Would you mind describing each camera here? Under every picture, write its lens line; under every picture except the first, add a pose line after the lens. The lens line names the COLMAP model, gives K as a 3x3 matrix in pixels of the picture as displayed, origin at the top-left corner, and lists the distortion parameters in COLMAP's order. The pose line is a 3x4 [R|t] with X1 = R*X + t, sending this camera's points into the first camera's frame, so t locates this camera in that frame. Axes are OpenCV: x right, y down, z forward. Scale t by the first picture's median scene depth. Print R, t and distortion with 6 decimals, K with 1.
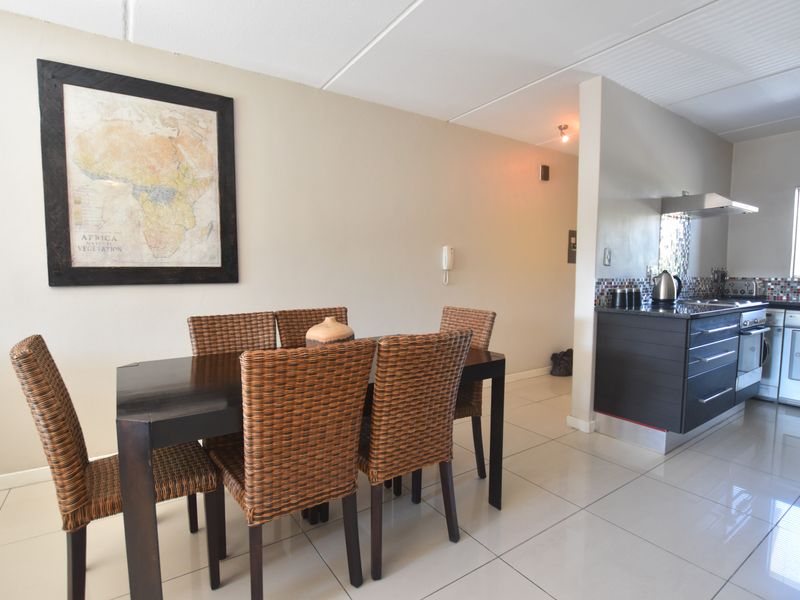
lens RADIAL K [[421.8, 0, 397.4], [0, 421.8, 296.8], [0, 0, 1]] dist [-0.004516, -0.000910]
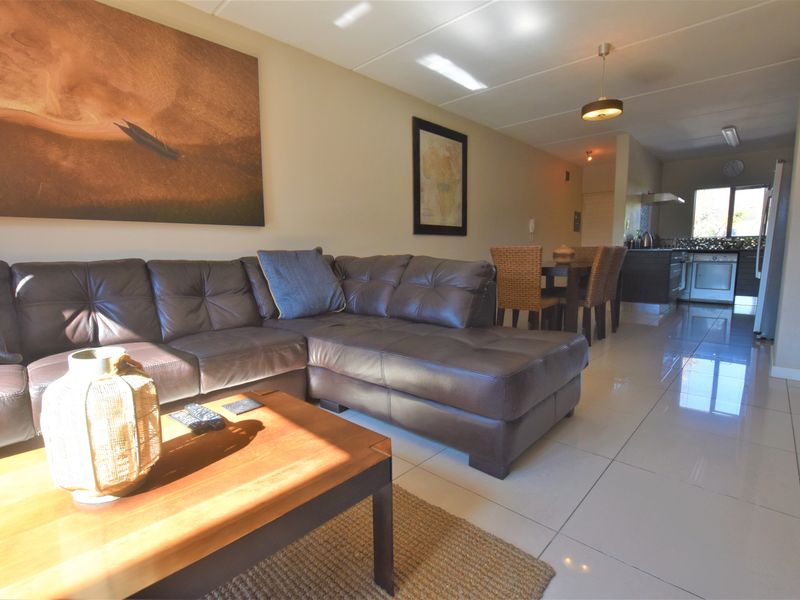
lens RADIAL K [[421.8, 0, 397.4], [0, 421.8, 296.8], [0, 0, 1]] dist [-0.004516, -0.000910]
pose [[0.969651, -0.034159, 0.242094, -1.156167], [0.024881, 0.998838, 0.041278, 0.152066], [-0.243223, -0.034002, 0.969374, -0.738960]]
